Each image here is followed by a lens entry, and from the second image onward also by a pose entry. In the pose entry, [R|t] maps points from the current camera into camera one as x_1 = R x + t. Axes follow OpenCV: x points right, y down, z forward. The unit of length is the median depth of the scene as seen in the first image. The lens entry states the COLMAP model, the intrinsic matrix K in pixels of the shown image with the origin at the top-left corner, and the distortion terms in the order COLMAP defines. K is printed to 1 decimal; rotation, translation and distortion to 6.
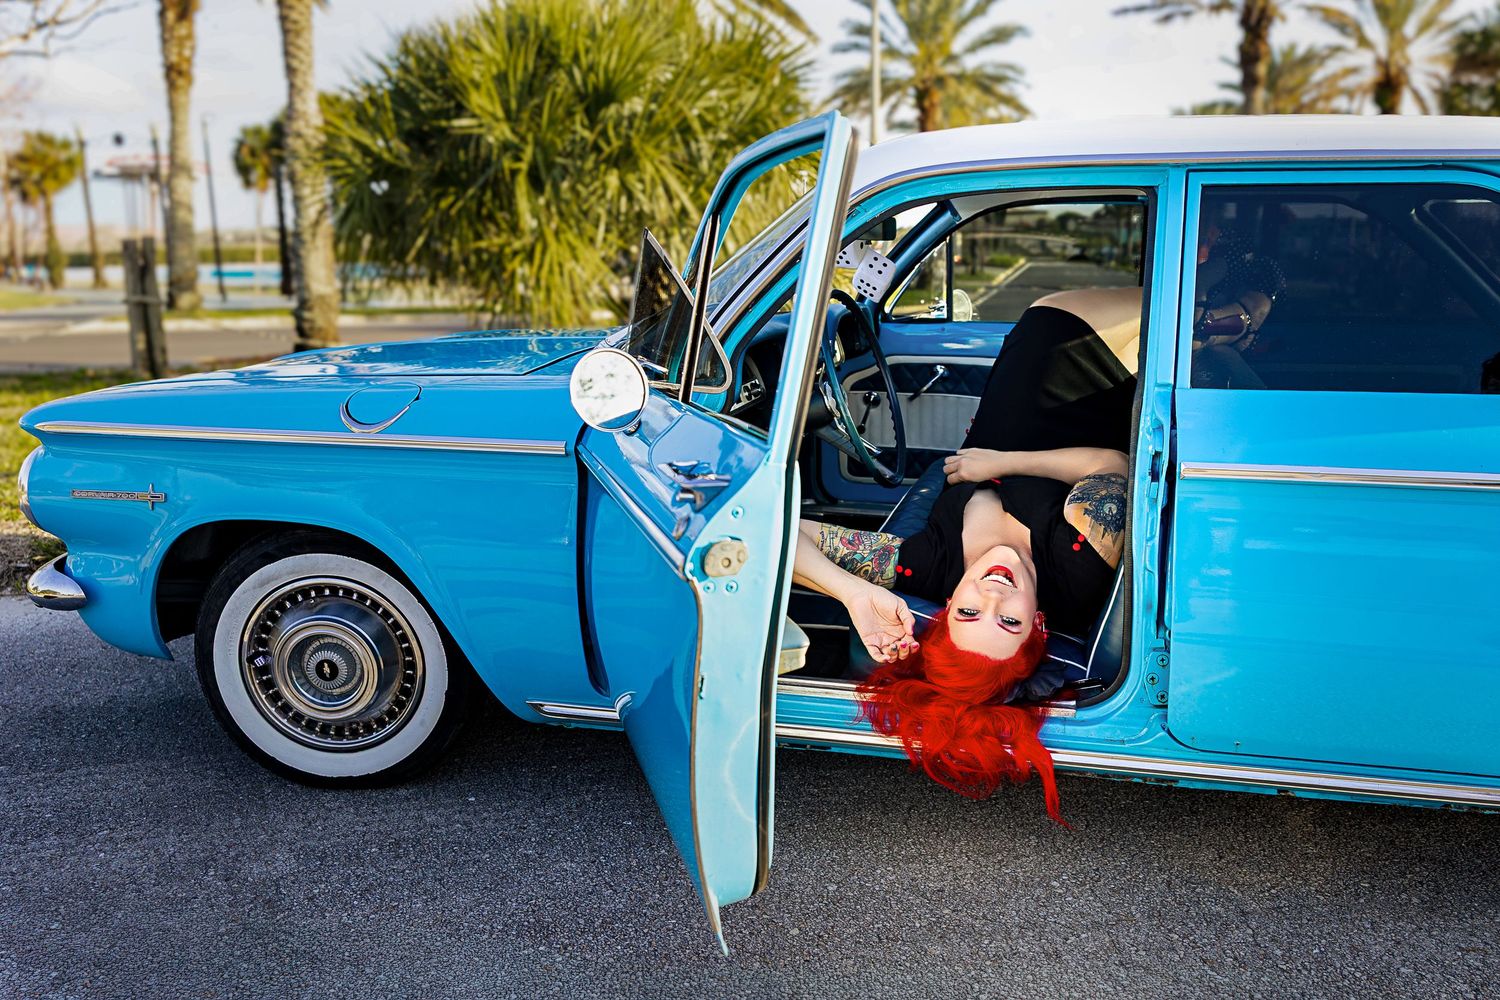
lens RADIAL K [[1158.6, 0, 814.4], [0, 1158.6, 488.4], [0, 0, 1]] dist [0.011223, -0.004871]
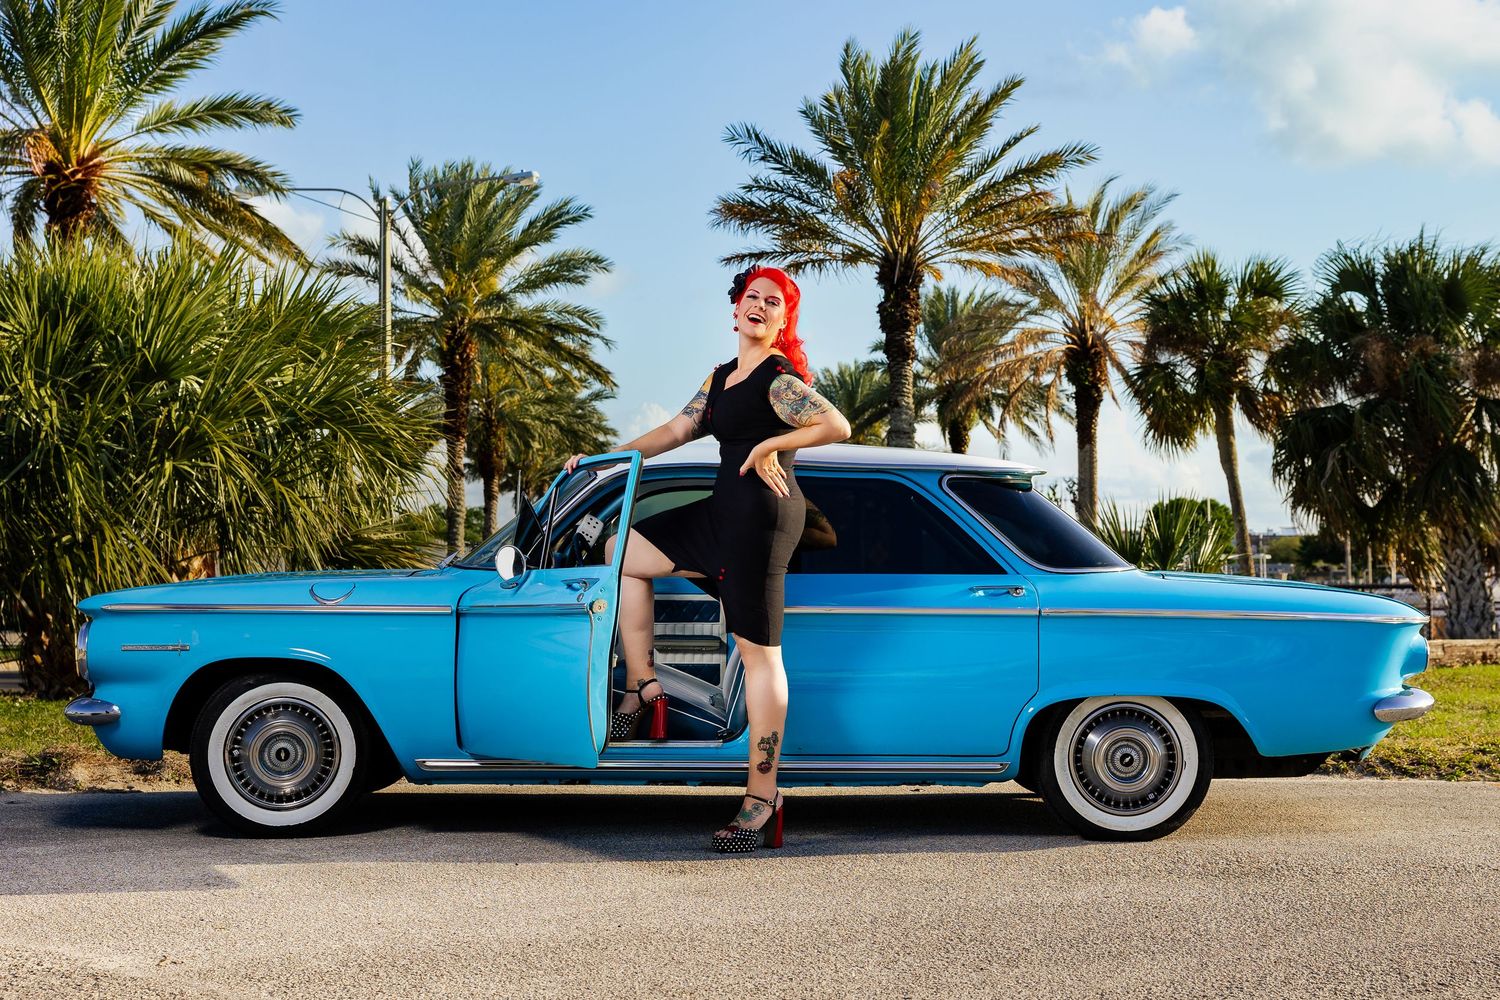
lens RADIAL K [[2118.4, 0, 756.6], [0, 2118.4, 512.2], [0, 0, 1]] dist [0.157680, 0.000000]
pose [[0.967485, 0.012716, 0.252608, -0.522400], [0.047427, 0.971900, -0.230568, 0.539157], [-0.248442, 0.235051, 0.939695, -2.060420]]
